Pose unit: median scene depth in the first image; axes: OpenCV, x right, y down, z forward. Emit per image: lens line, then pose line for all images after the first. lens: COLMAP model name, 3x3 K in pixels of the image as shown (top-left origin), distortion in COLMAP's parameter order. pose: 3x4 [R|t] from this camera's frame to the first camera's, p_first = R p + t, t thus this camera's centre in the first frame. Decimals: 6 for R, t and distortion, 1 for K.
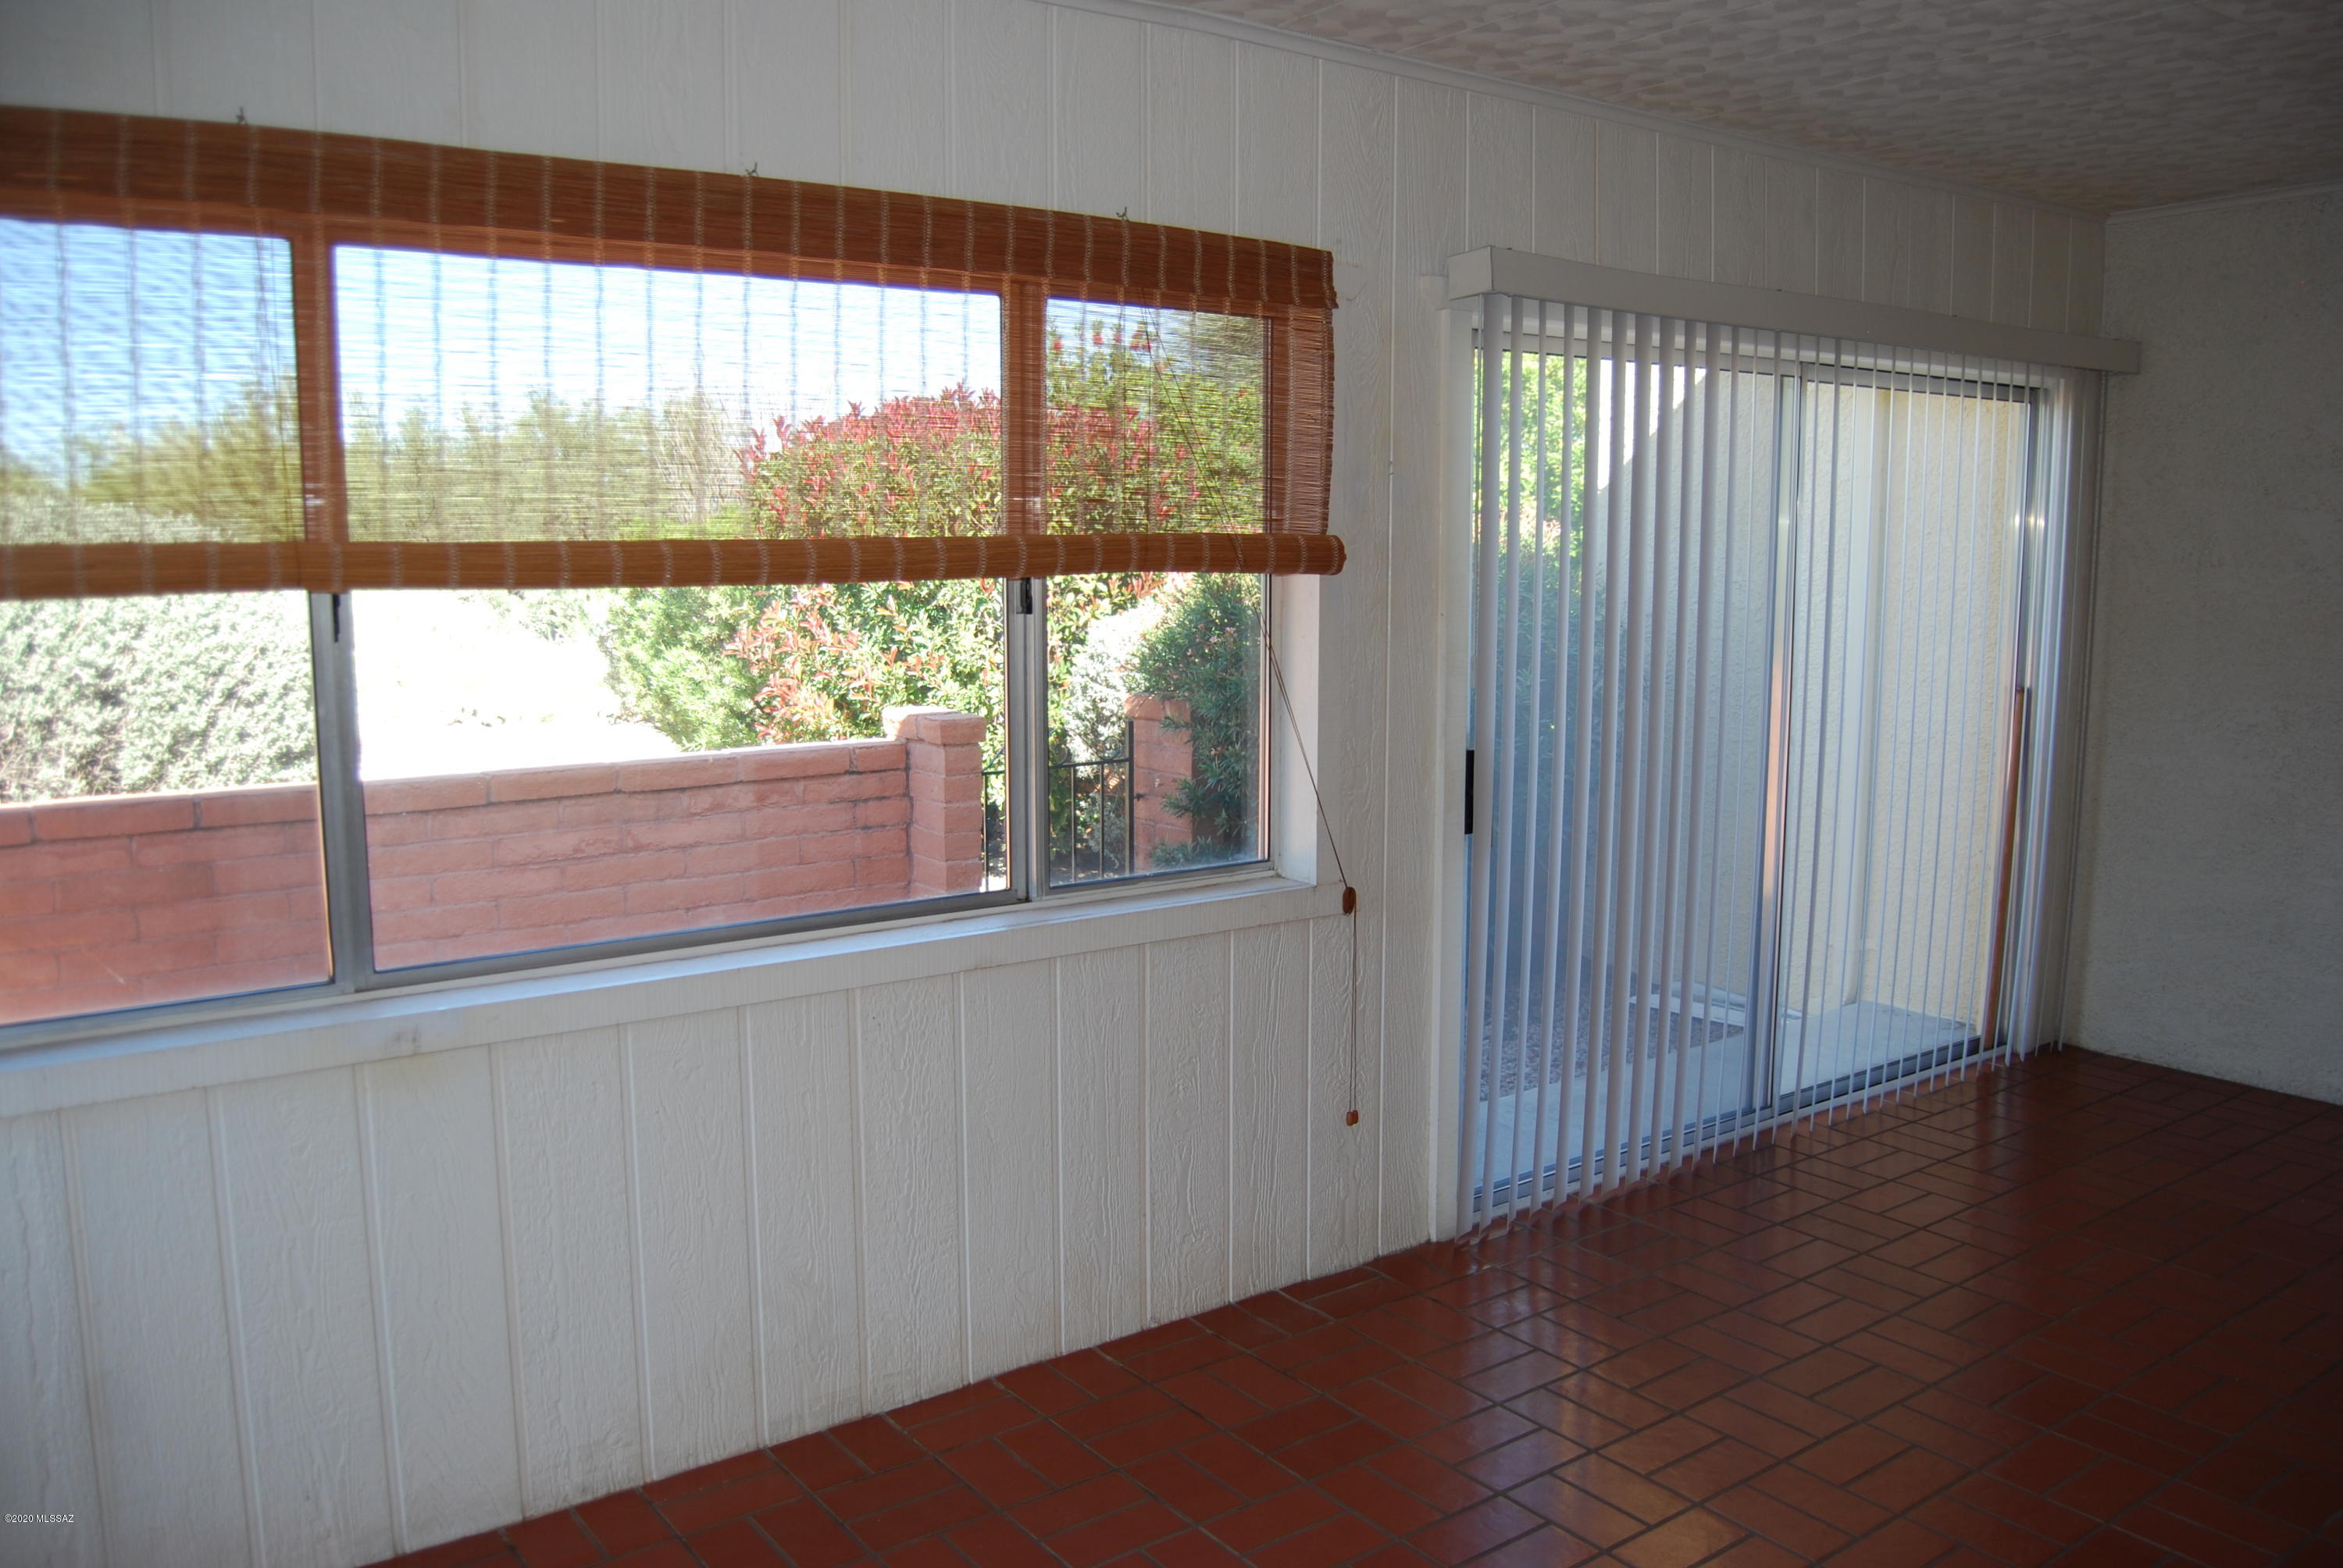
lens RADIAL K [[1841.3, 0, 1173.5], [0, 1841.3, 788.9], [0, 0, 1]] dist [-0.063401, 0.021575]
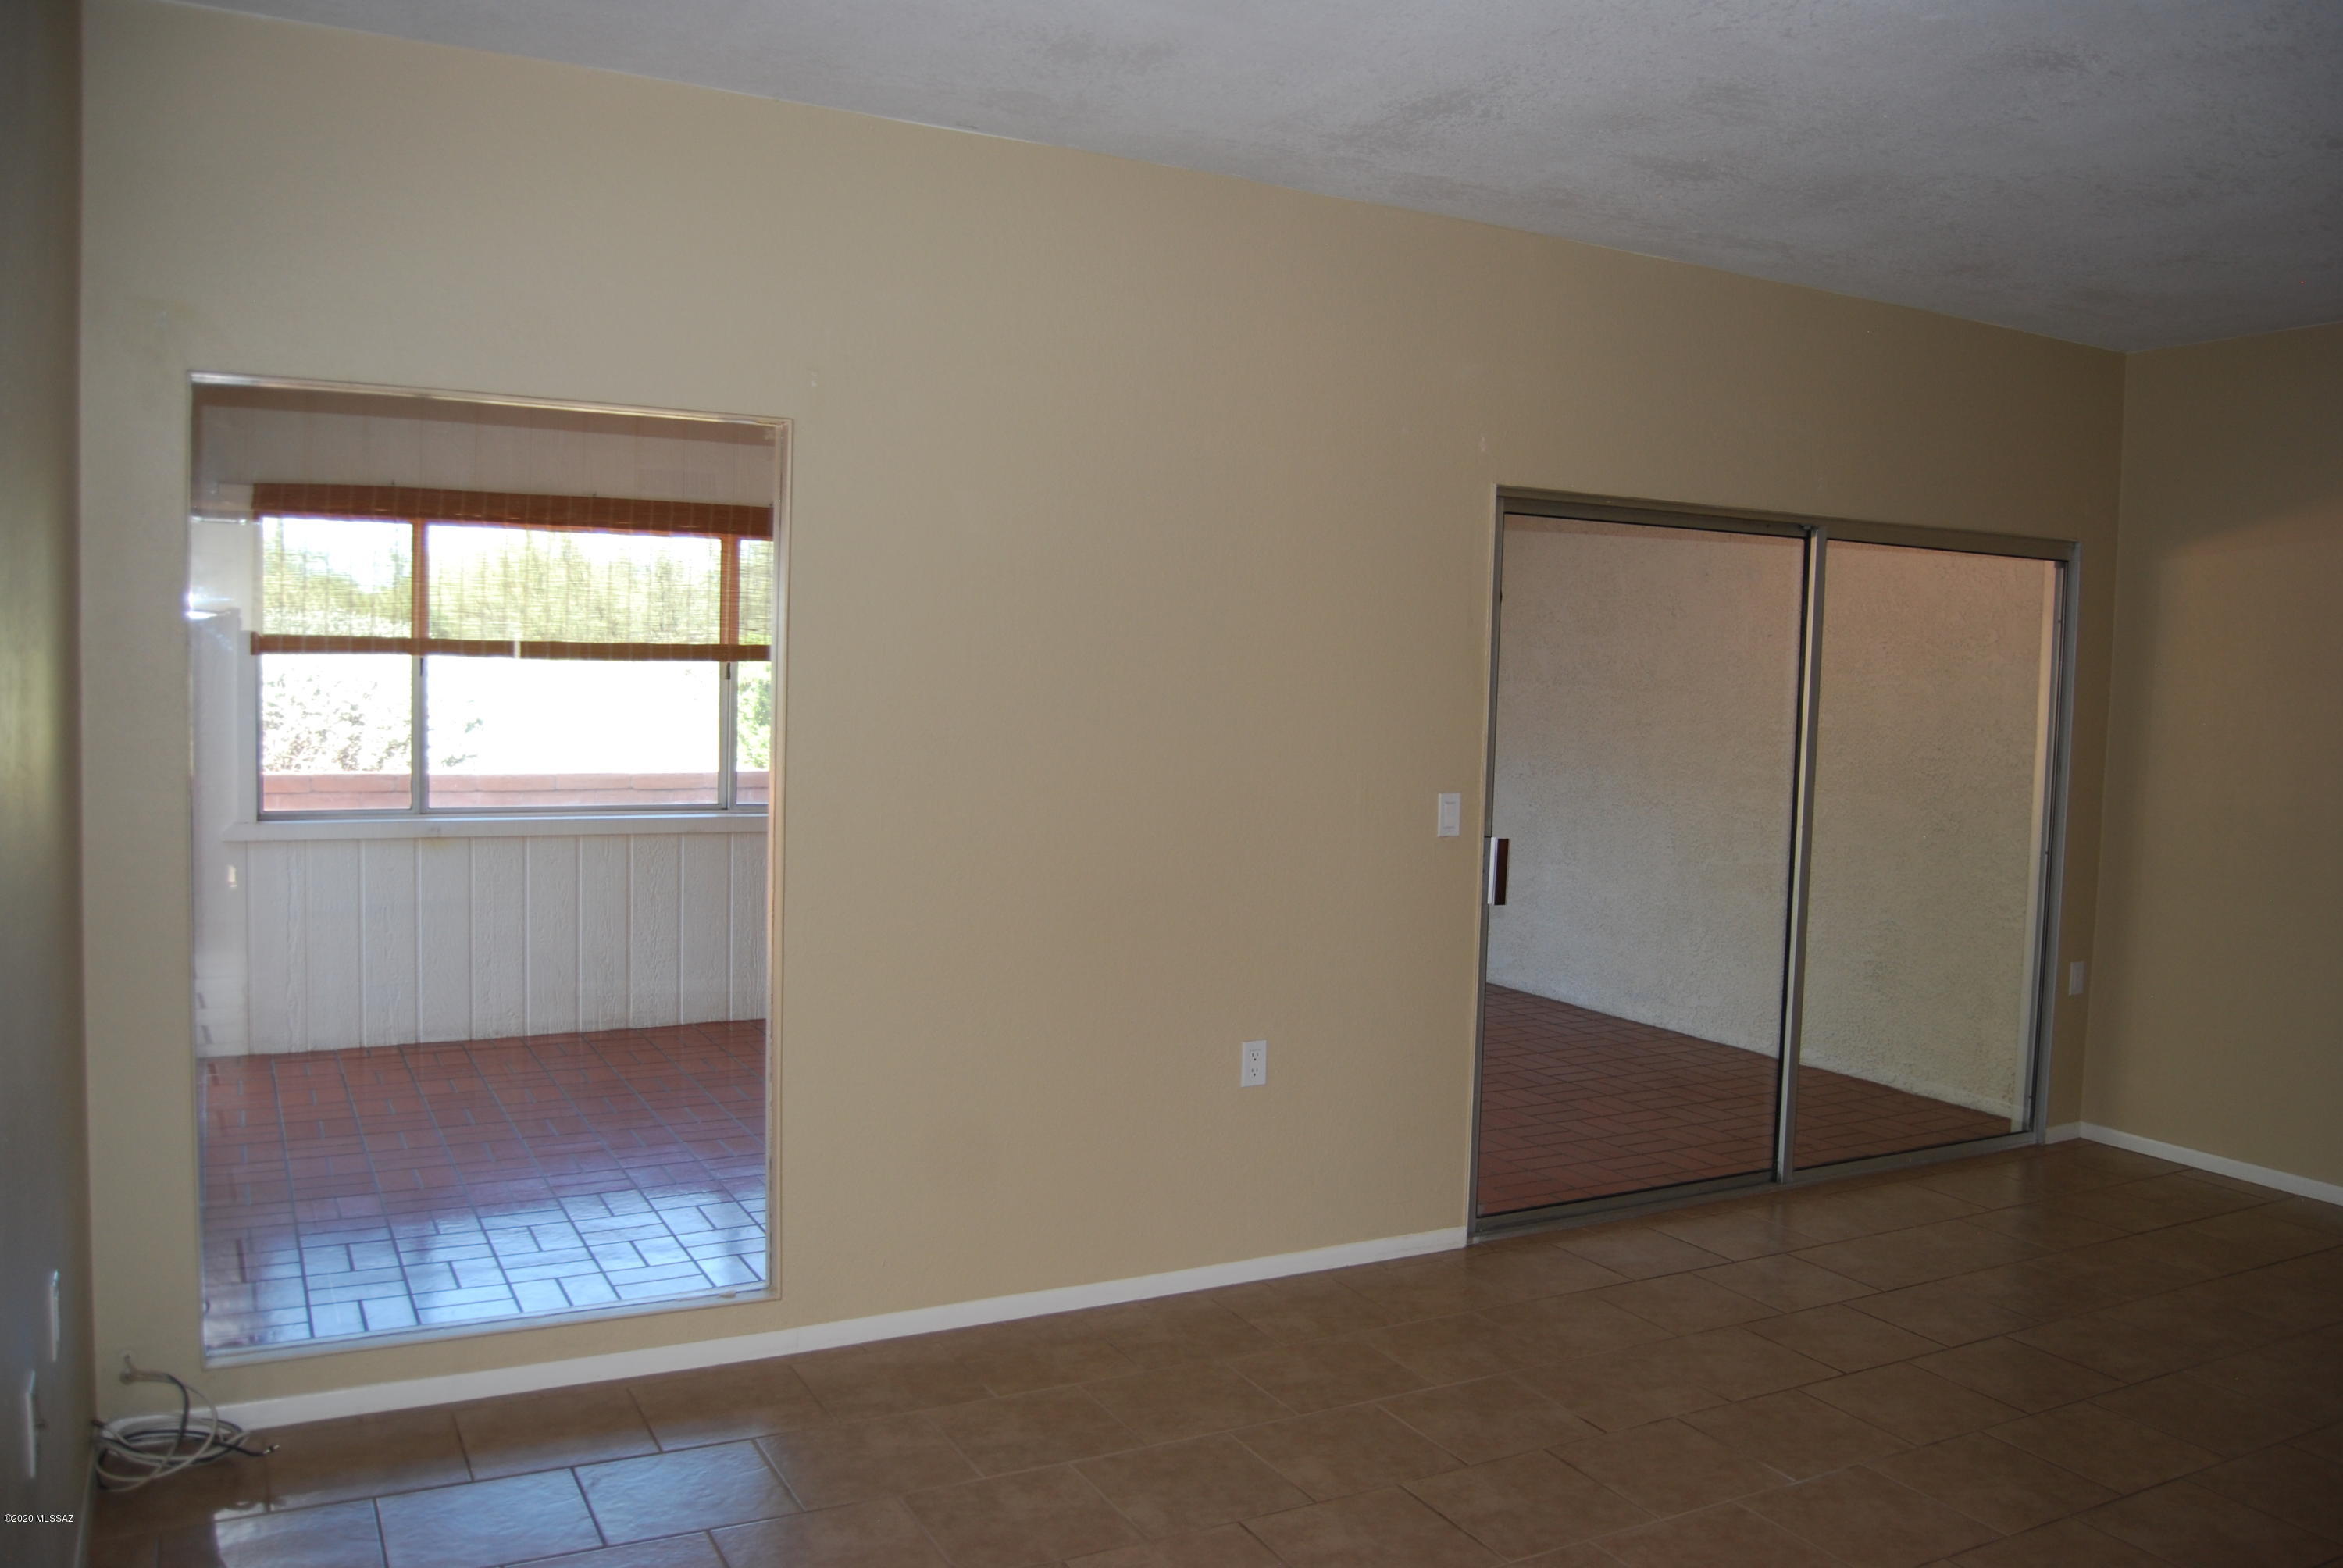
lens RADIAL K [[1841.3, 0, 1170.9], [0, 1841.3, 778.0], [0, 0, 1]] dist [-0.063401, 0.021575]
pose [[0.990125, 0.031913, -0.136509, 0.504898], [-0.041900, 0.996601, -0.070927, 0.106996], [0.133782, 0.075947, 0.988096, -0.744037]]
